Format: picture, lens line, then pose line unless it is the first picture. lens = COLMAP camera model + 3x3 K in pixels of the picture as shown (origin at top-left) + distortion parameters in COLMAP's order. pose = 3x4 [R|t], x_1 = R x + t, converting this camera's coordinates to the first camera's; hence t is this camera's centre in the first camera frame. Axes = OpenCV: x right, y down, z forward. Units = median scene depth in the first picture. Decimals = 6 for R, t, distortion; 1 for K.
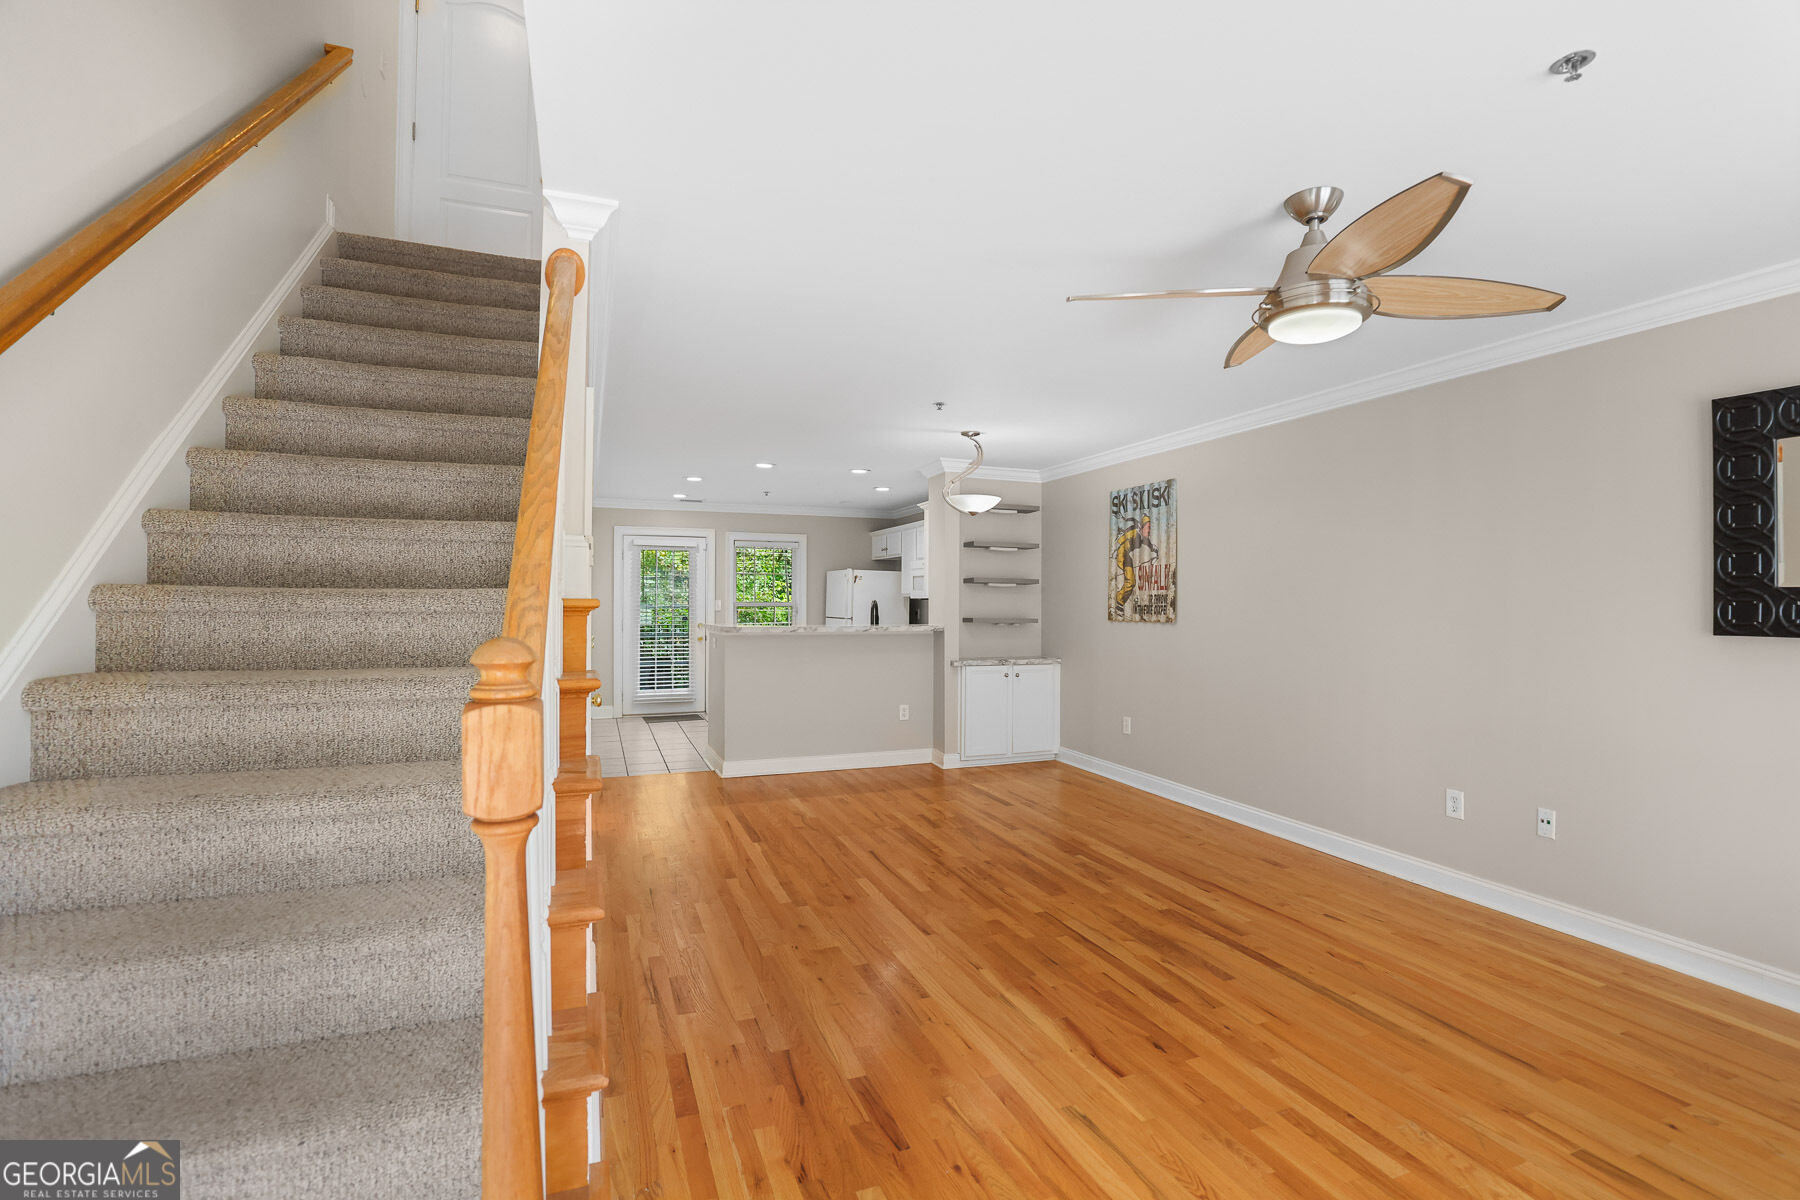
lens RADIAL K [[825.7, 0, 919.5], [0, 825.7, 603.7], [0, 0, 1]] dist [-0.026751, 0.001020]
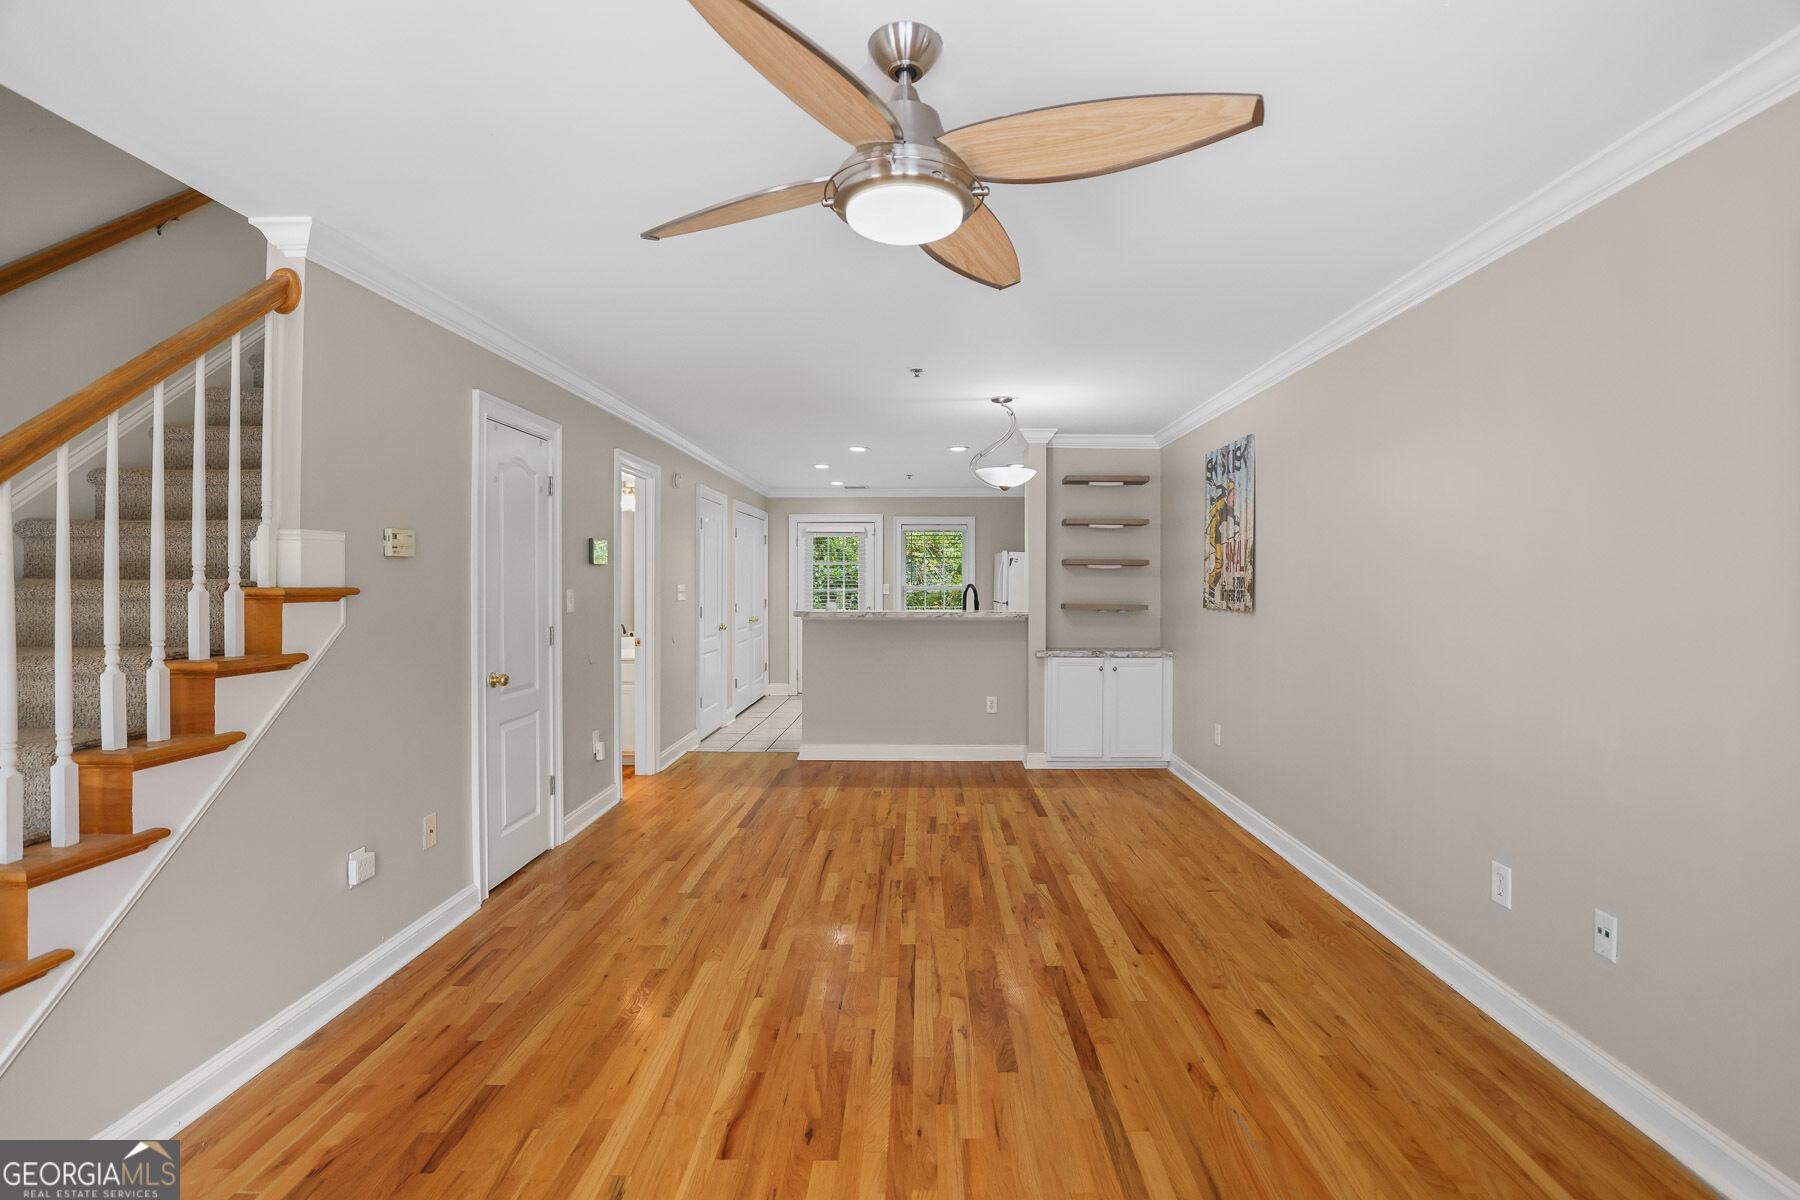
lens RADIAL K [[825.7, 0, 905.4], [0, 825.7, 588.4], [0, 0, 1]] dist [-0.026751, 0.001020]
pose [[0.925828, -0.000815, -0.377943, 0.378591], [0.001838, 0.999996, 0.002345, -0.003059], [0.377940, -0.002866, 0.925826, 0.155830]]
